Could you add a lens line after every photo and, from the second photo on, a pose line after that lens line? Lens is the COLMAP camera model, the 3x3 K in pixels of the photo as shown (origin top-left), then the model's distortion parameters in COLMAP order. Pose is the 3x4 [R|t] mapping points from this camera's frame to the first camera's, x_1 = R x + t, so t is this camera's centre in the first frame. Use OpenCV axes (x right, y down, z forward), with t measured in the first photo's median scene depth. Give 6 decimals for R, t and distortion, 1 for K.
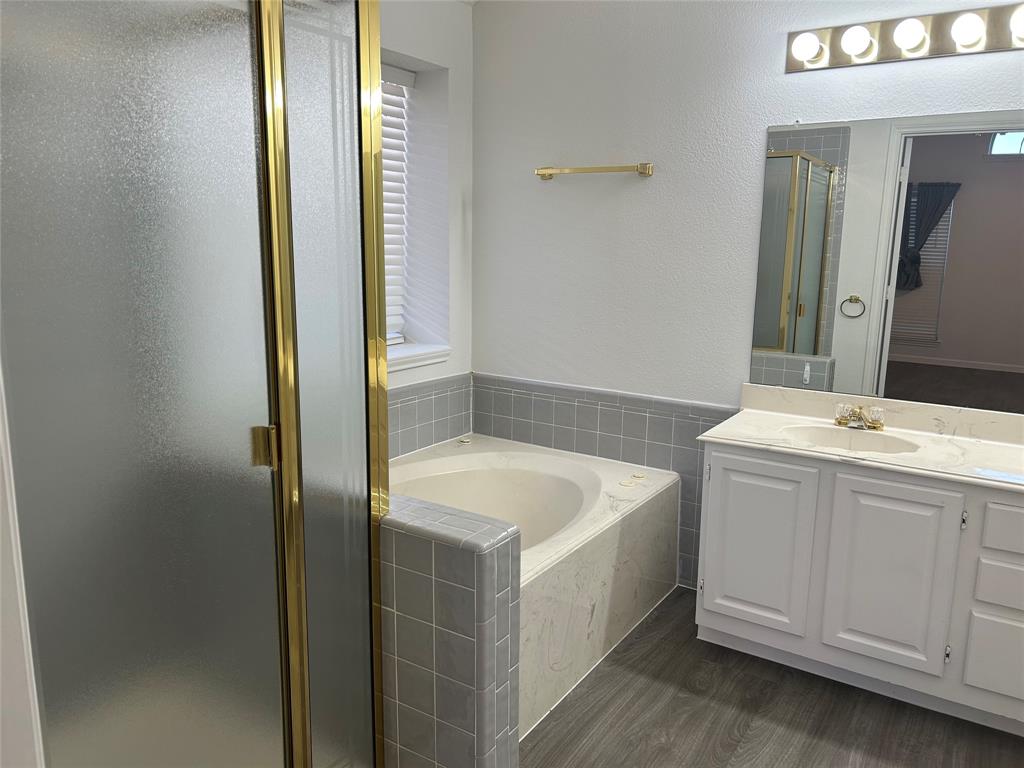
lens RADIAL K [[766.9, 0, 521.7], [0, 766.9, 381.9], [0, 0, 1]] dist [0.057717, -0.056007]
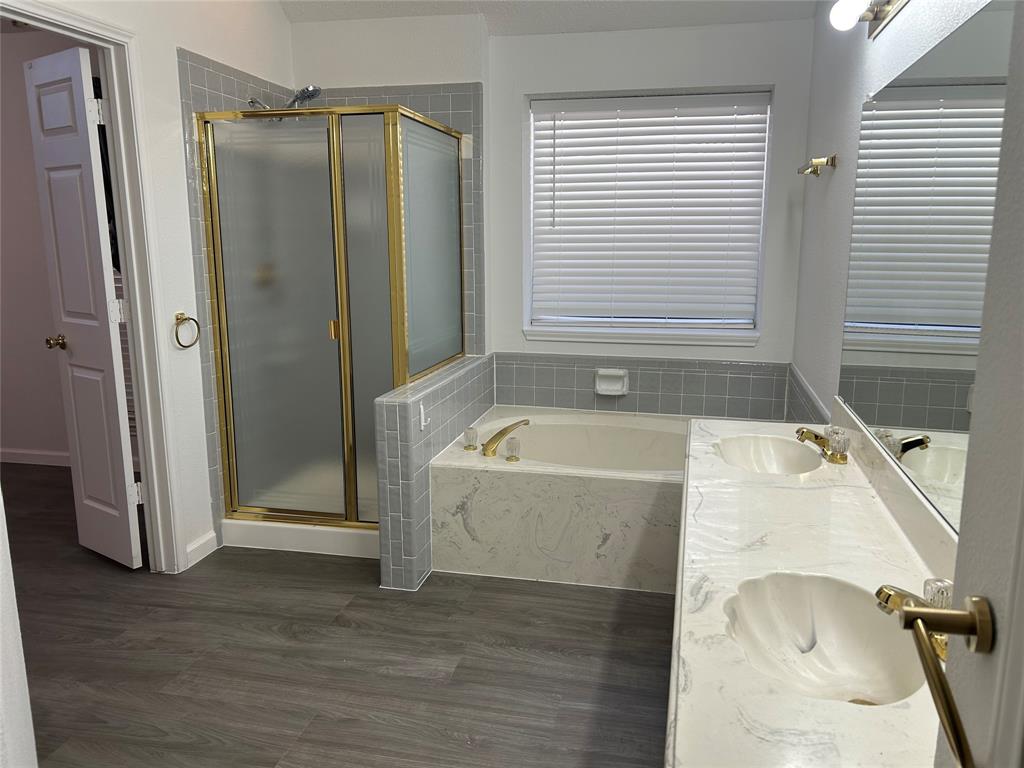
lens RADIAL K [[766.9, 0, 516.6], [0, 766.9, 386.5], [0, 0, 1]] dist [0.057717, -0.056007]
pose [[0.338478, 0.156928, -0.927796, 1.157391], [-0.163386, 0.980820, 0.106290, -0.046621], [0.926681, 0.115612, 0.357626, 0.413532]]
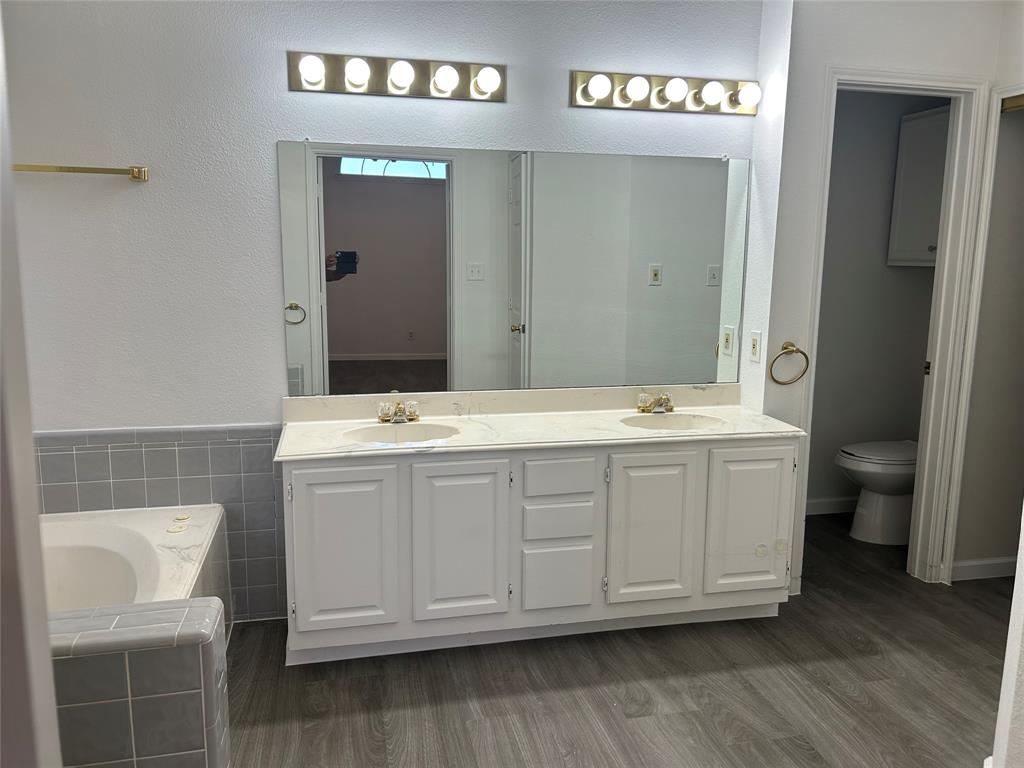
lens RADIAL K [[766.9, 0, 511.9], [0, 766.9, 377.0], [0, 0, 1]] dist [0.057717, -0.056007]
pose [[0.700377, -0.125183, 0.702710, -0.235943], [0.135339, 0.989932, 0.041460, -0.030362], [-0.700825, 0.066066, 0.710267, 0.105437]]
